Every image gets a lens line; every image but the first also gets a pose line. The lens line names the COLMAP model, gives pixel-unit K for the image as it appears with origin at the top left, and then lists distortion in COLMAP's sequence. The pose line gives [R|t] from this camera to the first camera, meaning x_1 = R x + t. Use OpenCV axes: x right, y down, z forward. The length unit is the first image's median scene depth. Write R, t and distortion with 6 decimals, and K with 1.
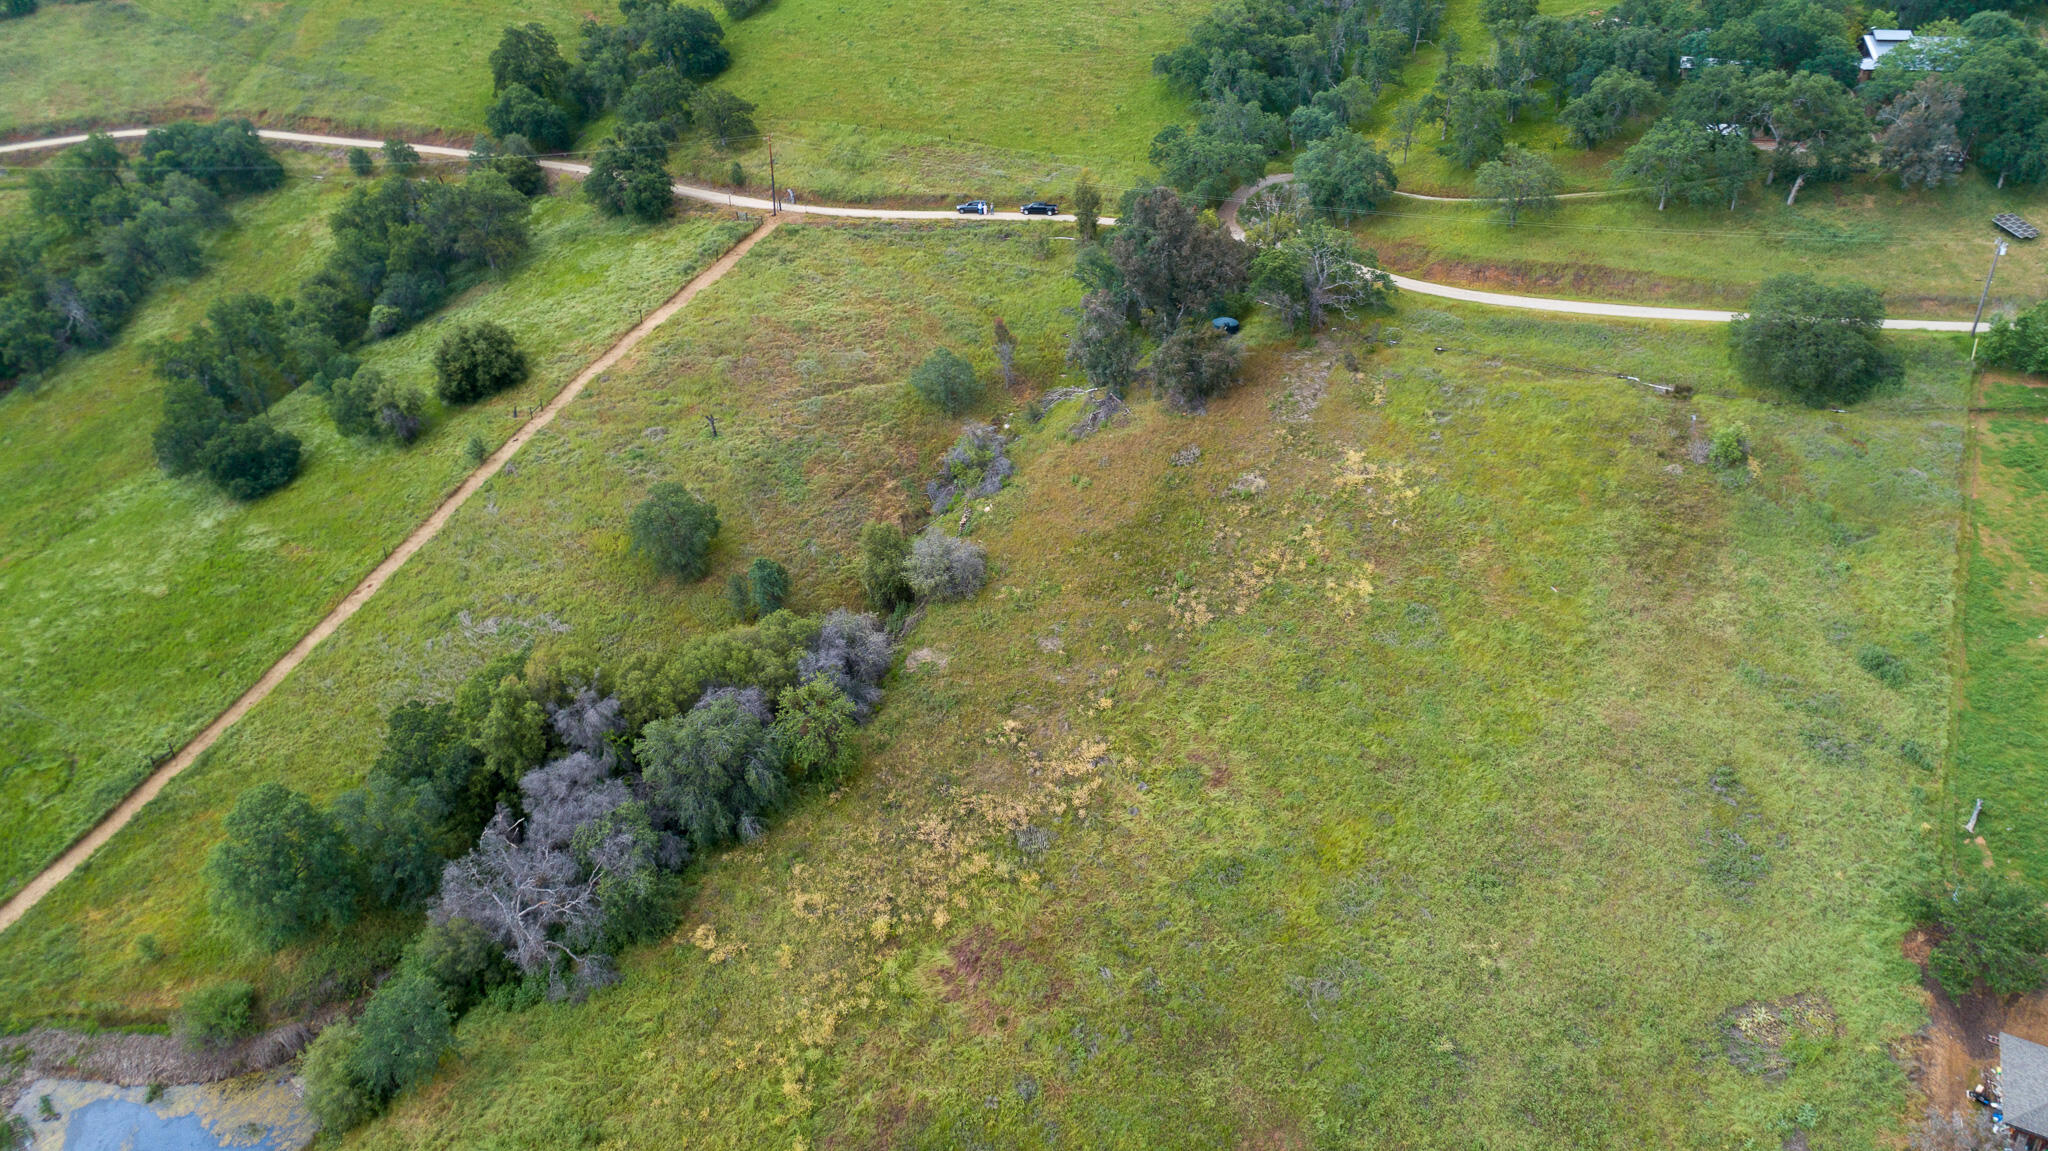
lens RADIAL K [[1384.9, 0, 1023.1], [0, 1384.9, 572.7], [0, 0, 1]] dist [-0.015380, 0.012627]
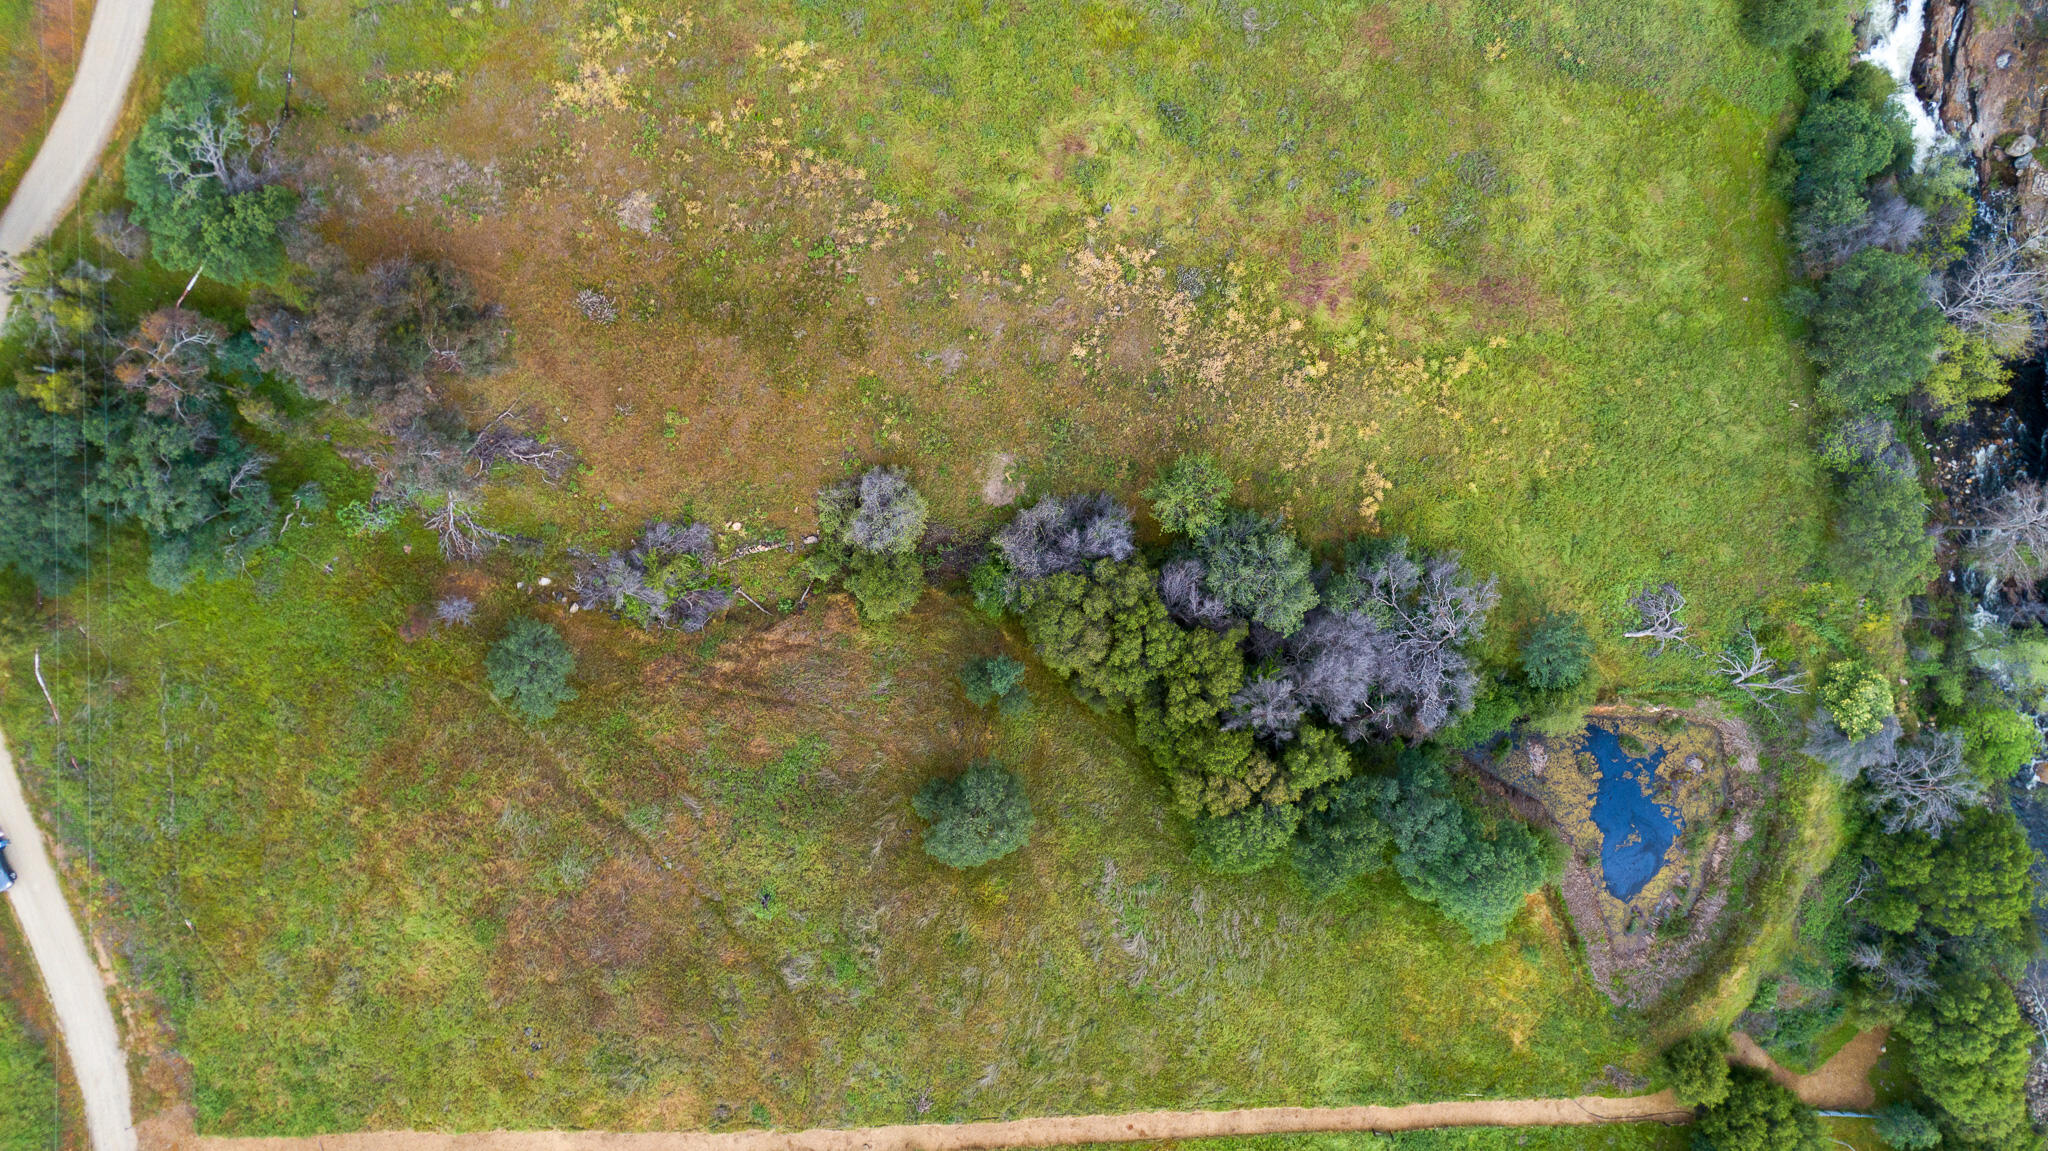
lens RADIAL K [[1384.9, 0, 1023.1], [0, 1384.9, 572.7], [0, 0, 1]] dist [-0.015380, 0.012627]
pose [[-0.396472, -0.917496, 0.031789, -0.144377], [0.480547, -0.177903, 0.858734, -0.673286], [-0.782230, 0.355740, 0.511434, 0.456018]]
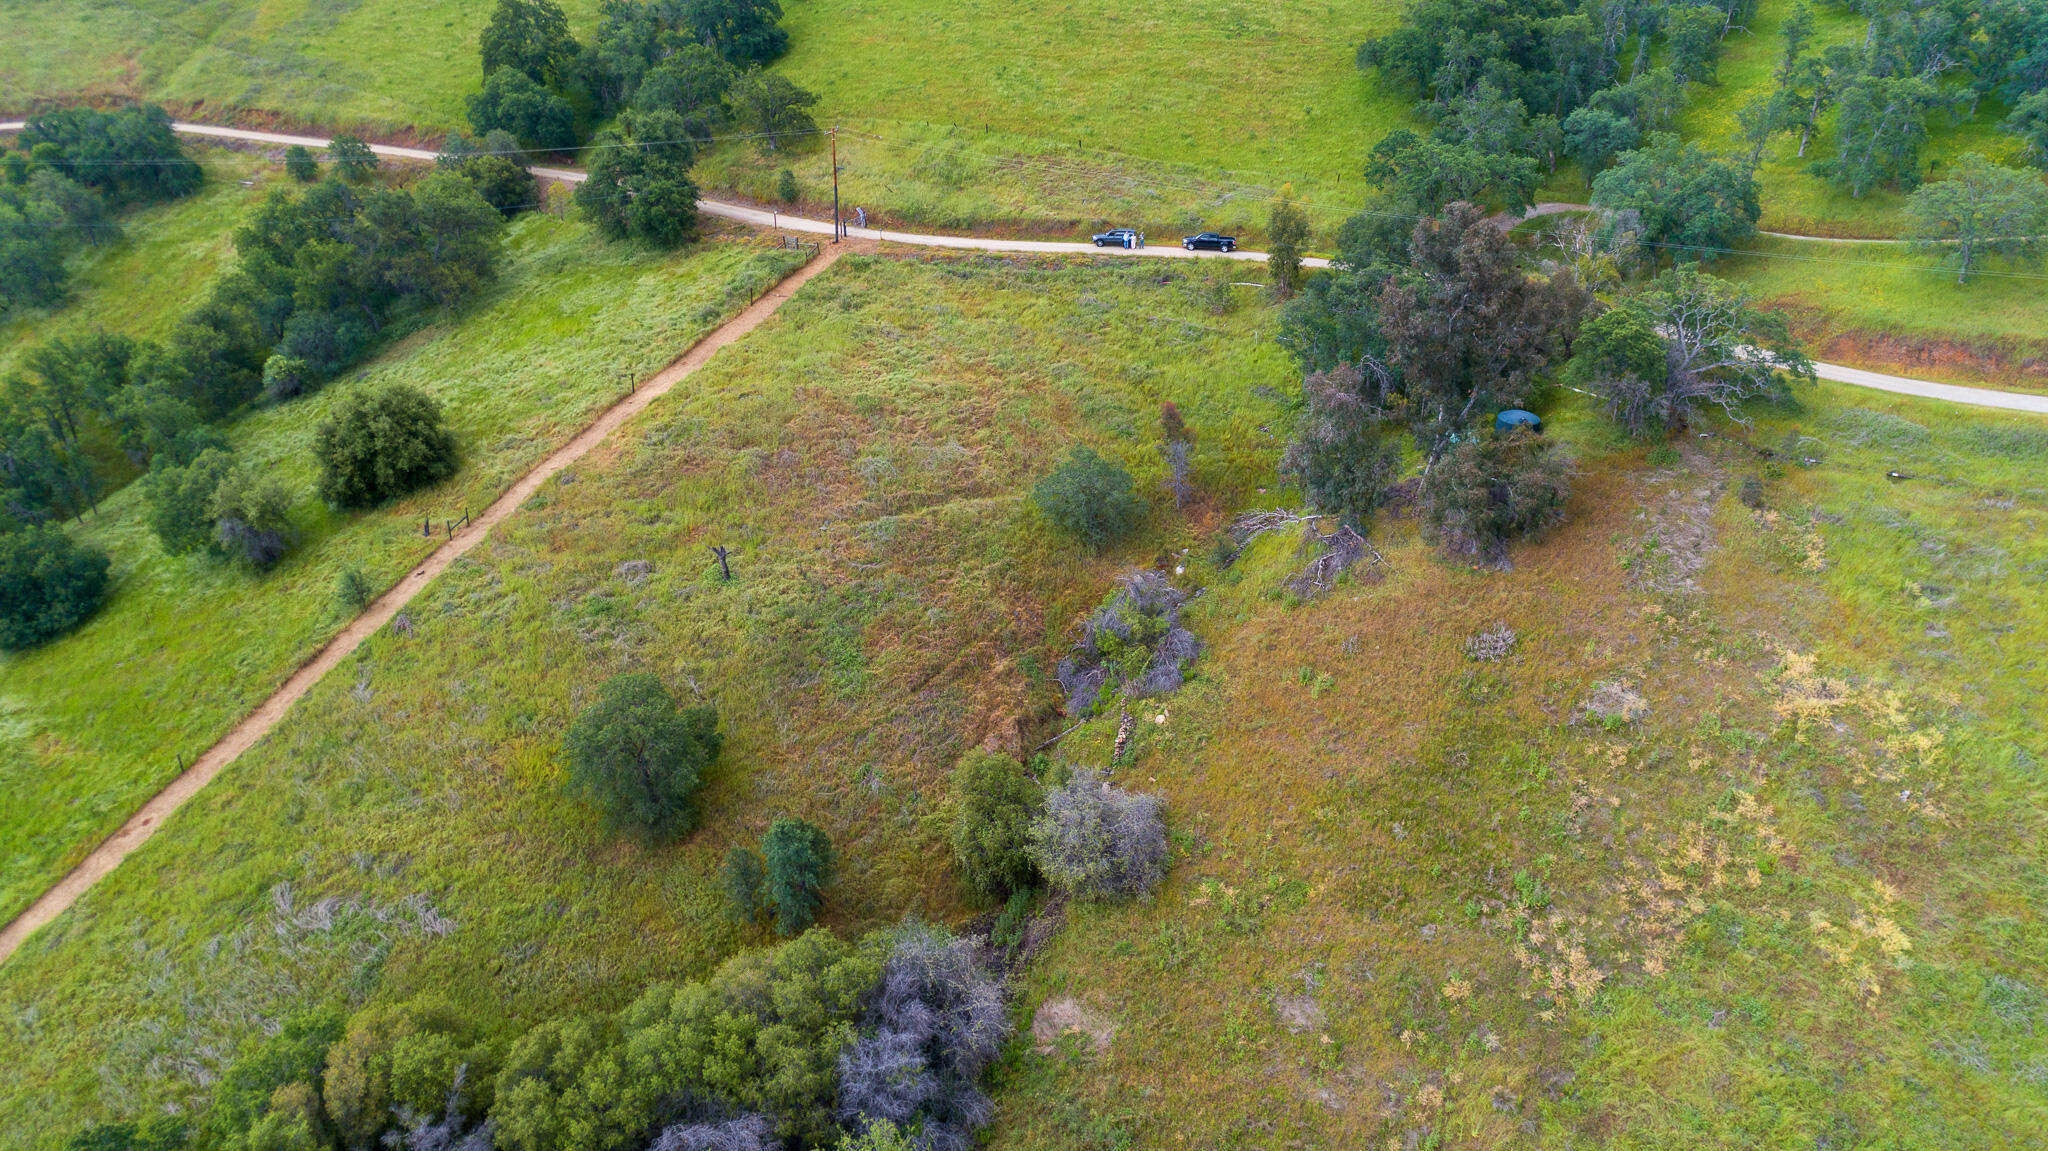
lens RADIAL K [[1384.9, 0, 1023.1], [0, 1384.9, 572.7], [0, 0, 1]] dist [-0.015380, 0.012627]
pose [[0.998638, 0.032010, -0.041207, -0.063165], [-0.033416, 0.998866, -0.033907, -0.087335], [0.040075, 0.035238, 0.998575, 0.384398]]
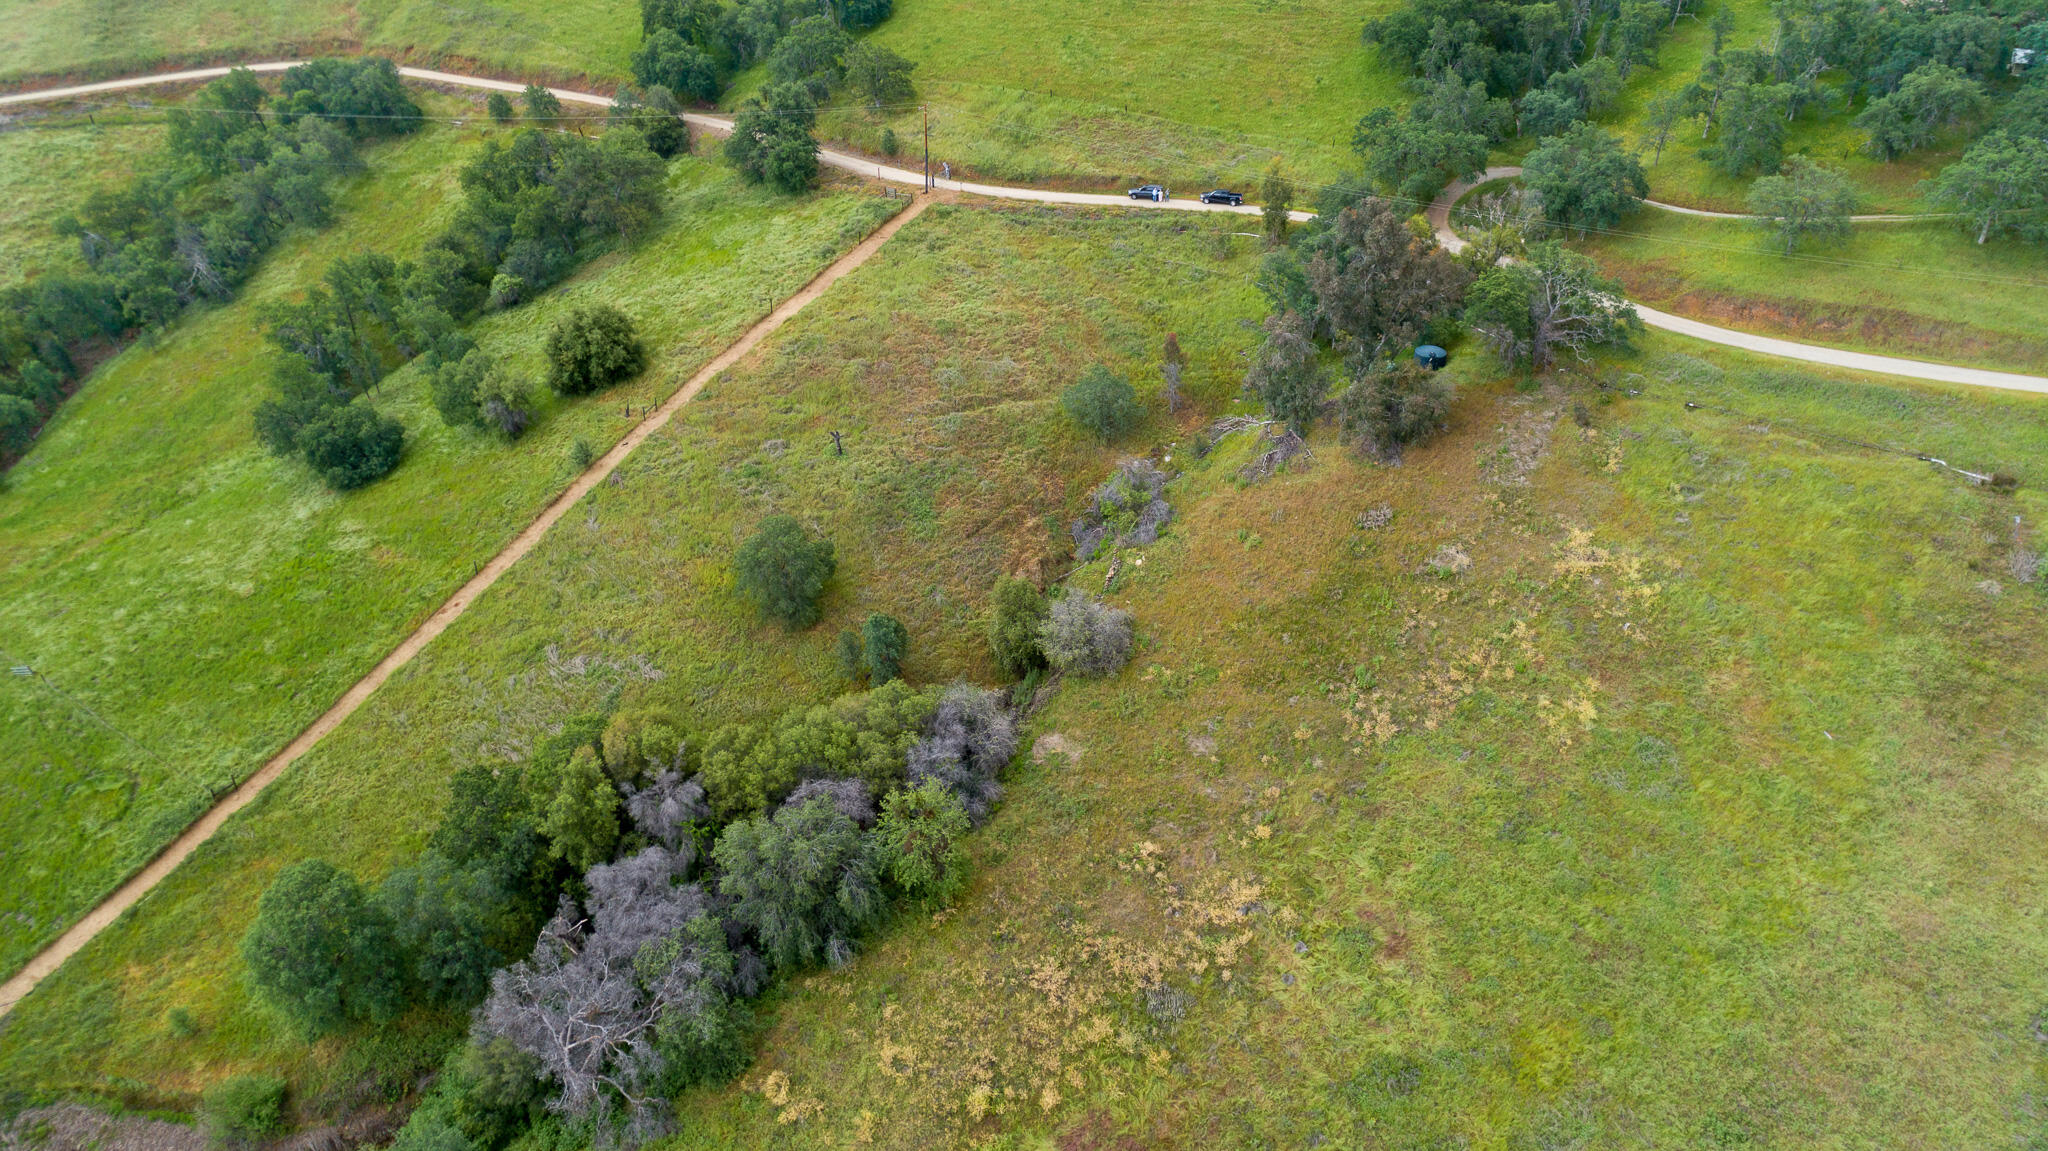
lens RADIAL K [[1384.9, 0, 1023.1], [0, 1384.9, 572.7], [0, 0, 1]] dist [-0.015380, 0.012627]
pose [[0.992215, 0.071850, -0.101718, -0.009084], [-0.066730, 0.996369, 0.052876, -0.080381], [0.105148, -0.045677, 0.993407, 0.124350]]
